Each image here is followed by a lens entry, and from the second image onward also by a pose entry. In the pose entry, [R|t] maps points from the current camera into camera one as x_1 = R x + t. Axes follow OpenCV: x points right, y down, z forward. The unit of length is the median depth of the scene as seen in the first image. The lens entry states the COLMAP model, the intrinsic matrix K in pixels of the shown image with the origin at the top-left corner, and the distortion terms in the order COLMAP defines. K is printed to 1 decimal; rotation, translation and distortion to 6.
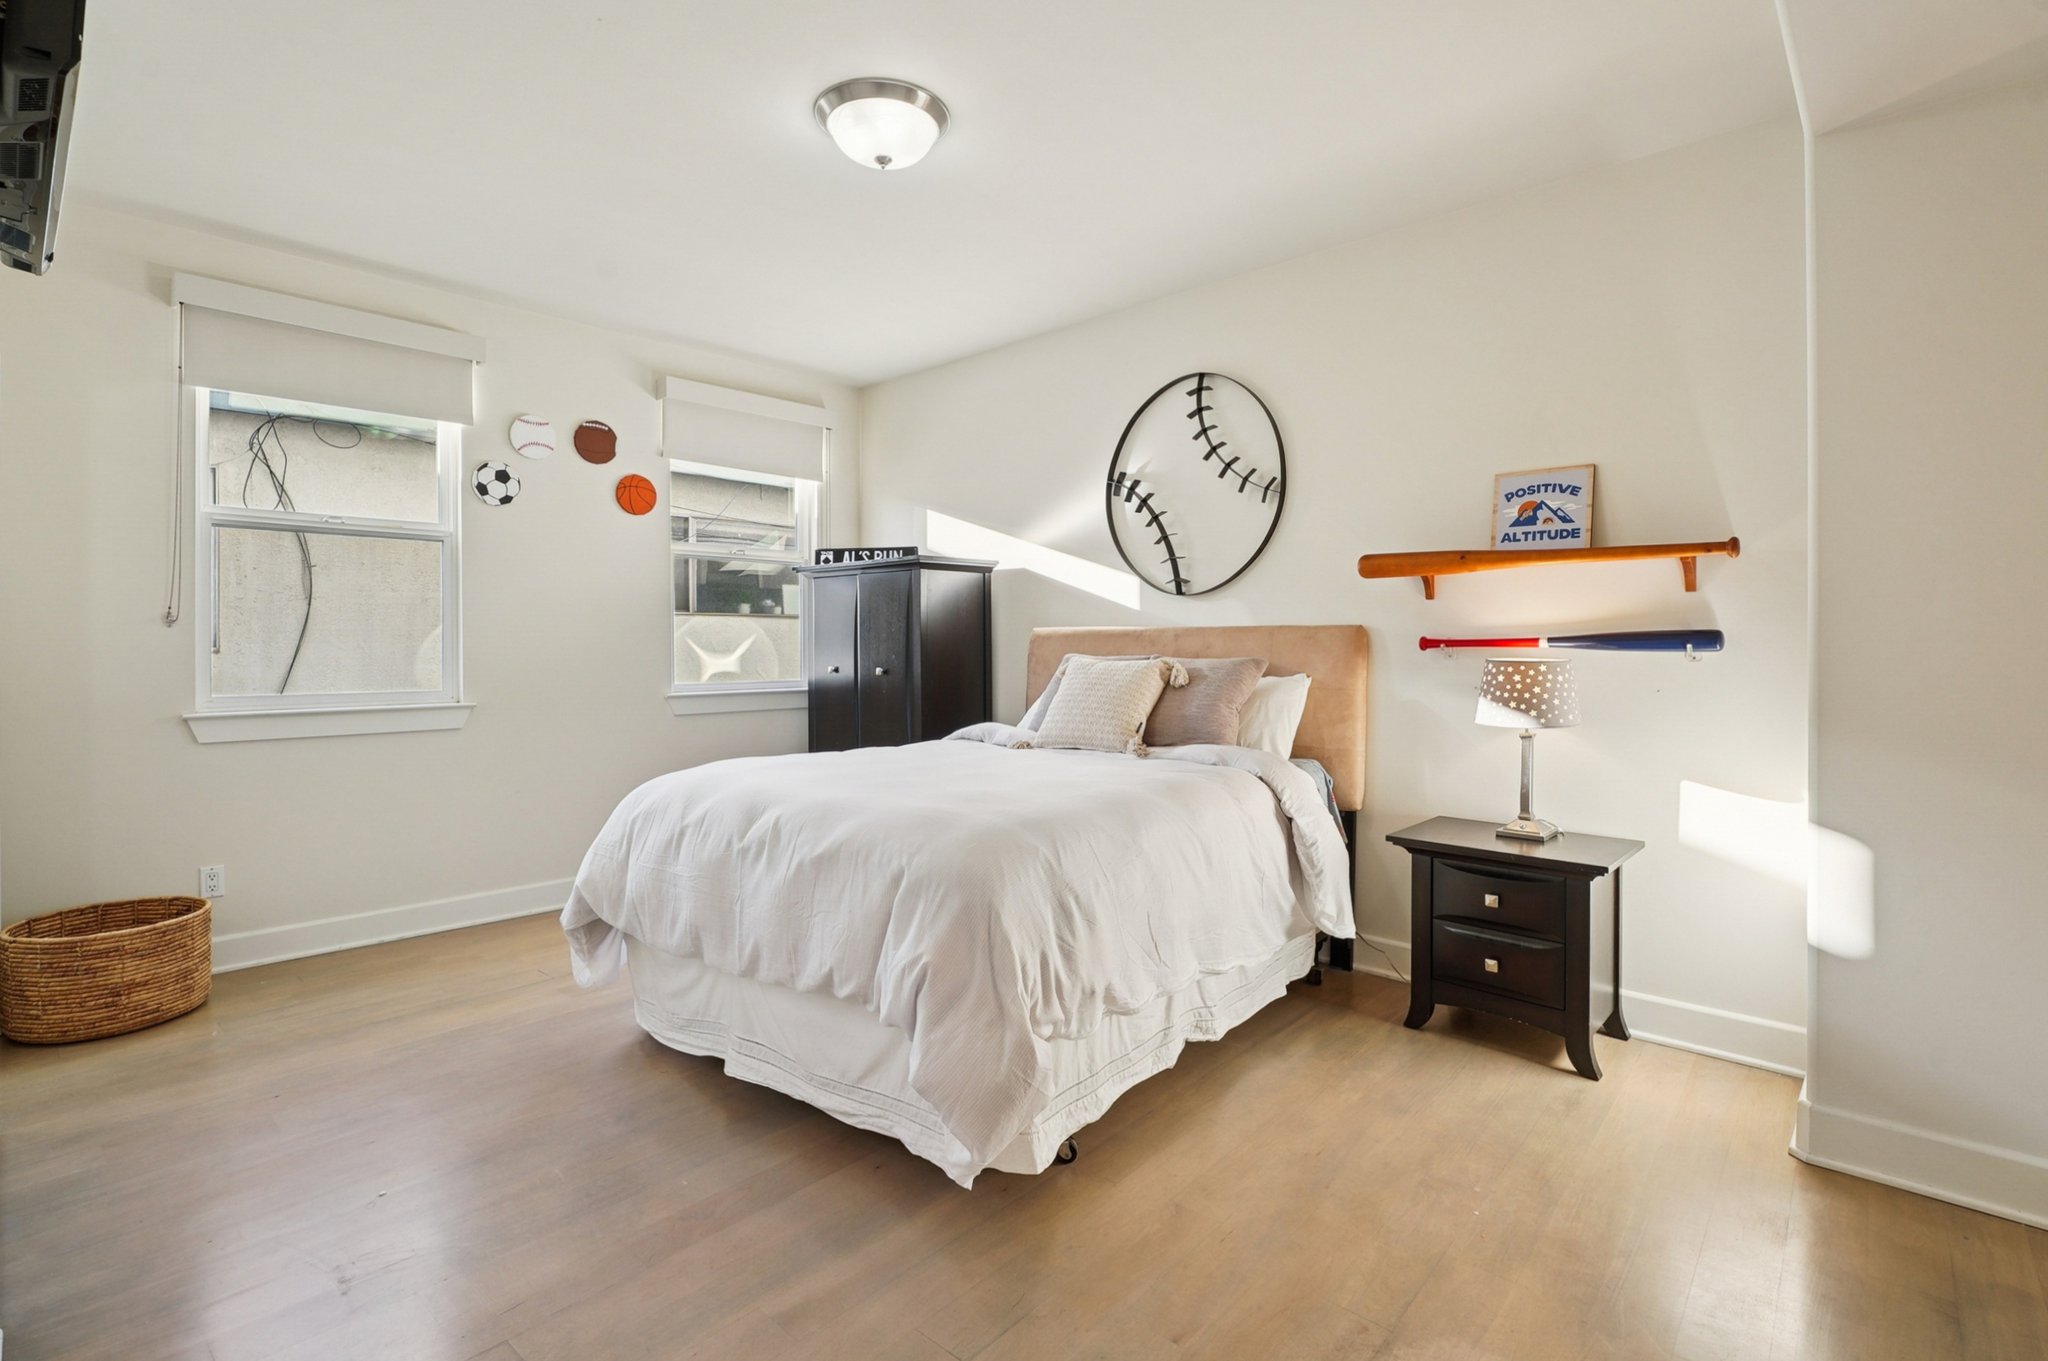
lens RADIAL K [[958.9, 0, 1027.5], [0, 958.9, 670.9], [0, 0, 1]] dist [-0.010113, -0.000544]
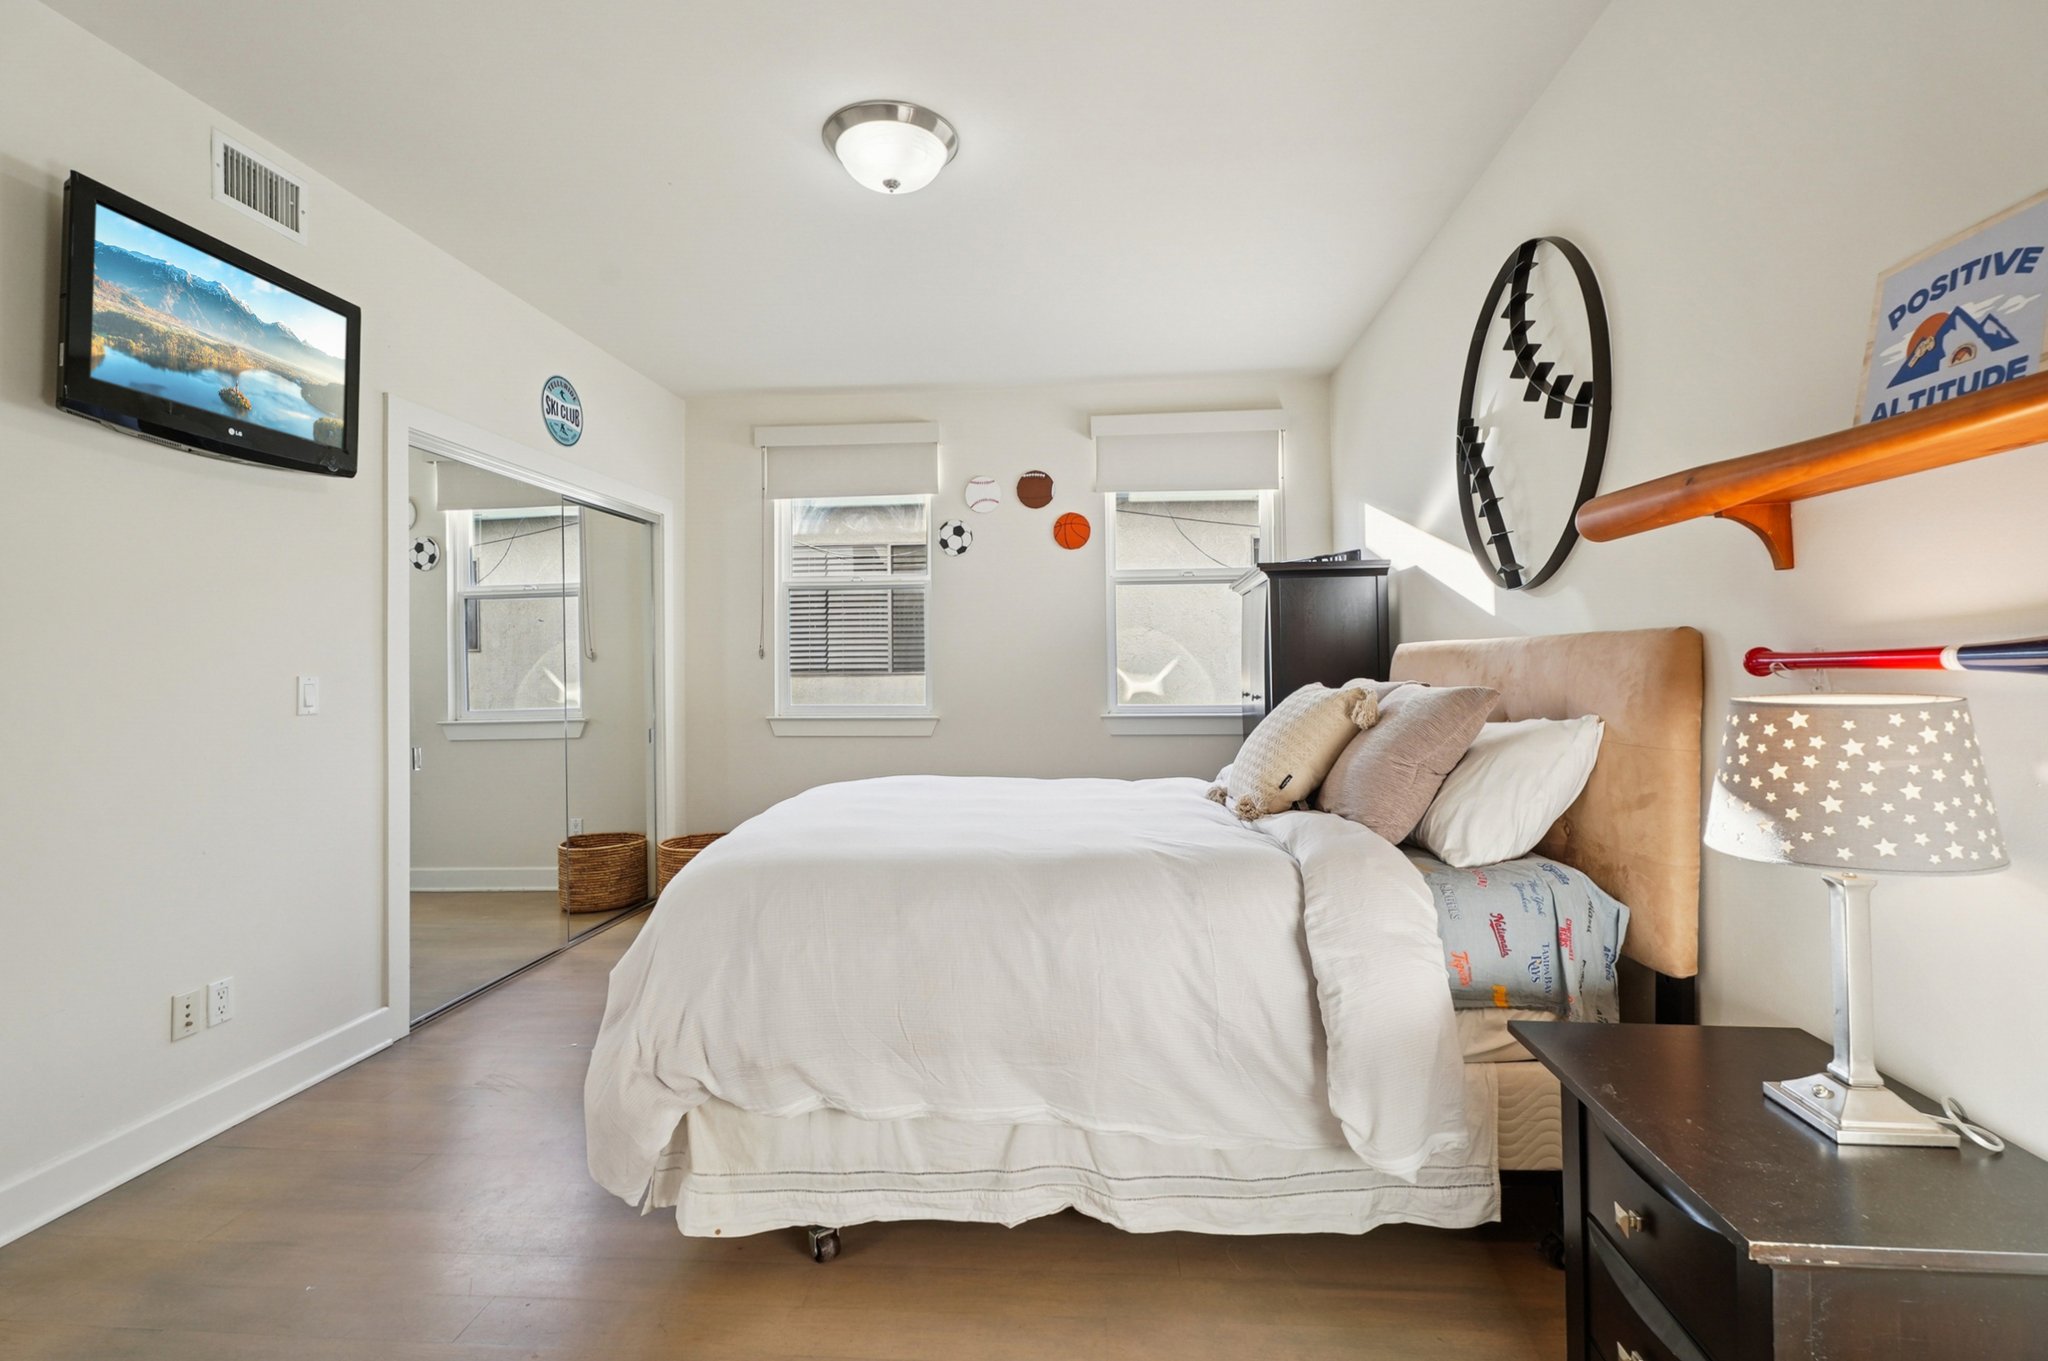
lens RADIAL K [[939.4, 0, 991.5], [0, 939.4, 675.1], [0, 0, 1]] dist [-0.000526, -0.001394]
pose [[0.605669, 0.001325, -0.795716, 0.600746], [-0.014837, 0.999844, -0.009628, -0.012535], [0.795579, 0.017637, 0.605594, 0.434151]]
